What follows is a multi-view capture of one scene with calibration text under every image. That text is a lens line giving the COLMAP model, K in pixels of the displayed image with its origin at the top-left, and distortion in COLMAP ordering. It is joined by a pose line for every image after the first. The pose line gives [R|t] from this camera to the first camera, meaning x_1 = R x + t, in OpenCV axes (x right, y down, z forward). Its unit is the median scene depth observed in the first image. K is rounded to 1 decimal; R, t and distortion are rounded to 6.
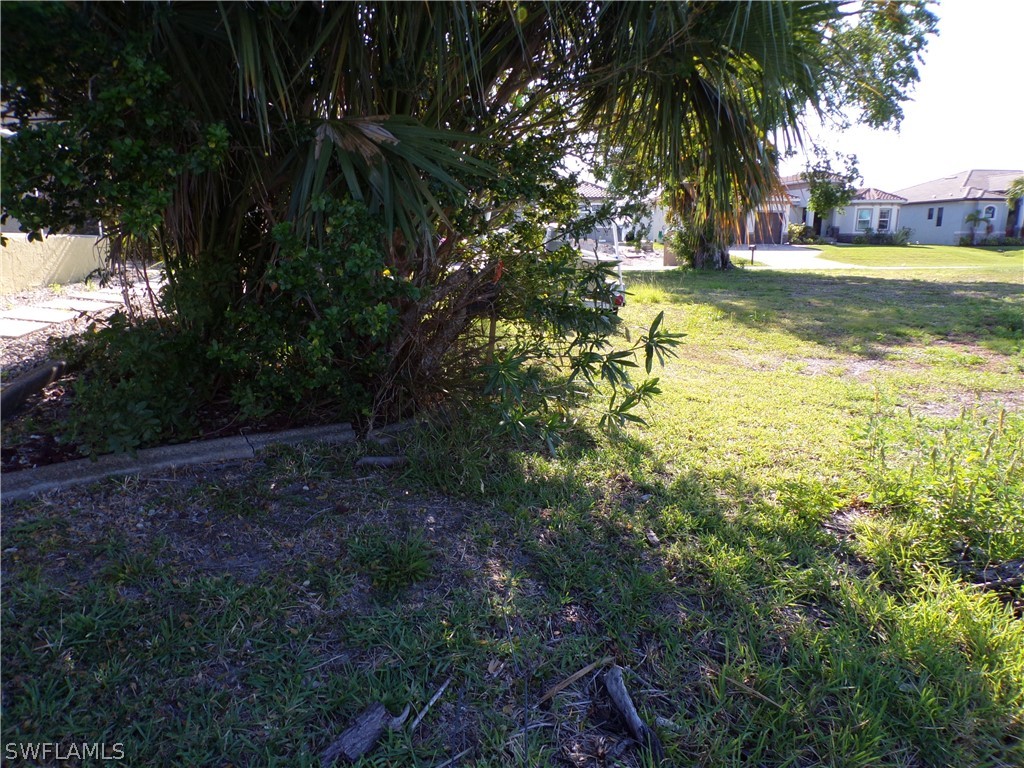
lens RADIAL K [[691.6, 0, 512.0], [0, 691.6, 384.0], [0, 0, 1]] dist [-0.028803, 0.037328]
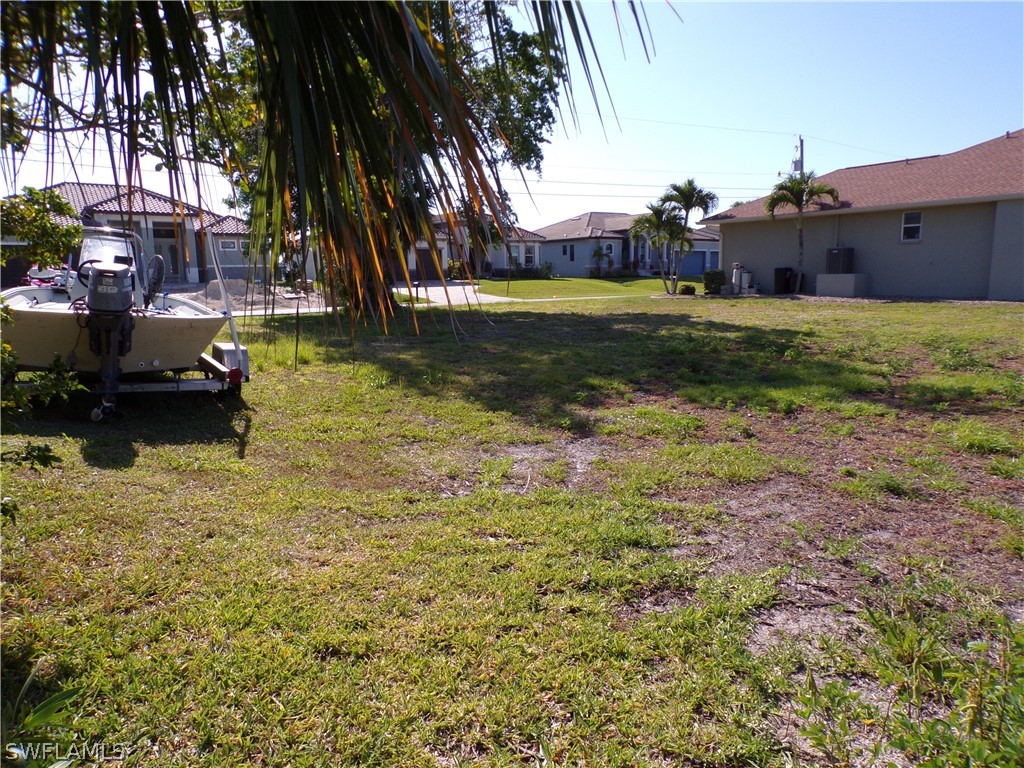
lens RADIAL K [[691.6, 0, 512.0], [0, 691.6, 384.0], [0, 0, 1]] dist [-0.028803, 0.037328]
pose [[0.892799, -0.087336, 0.441908, 0.038597], [0.110335, 0.993540, -0.026555, -0.025899], [-0.436734, 0.072466, 0.896667, 0.111730]]
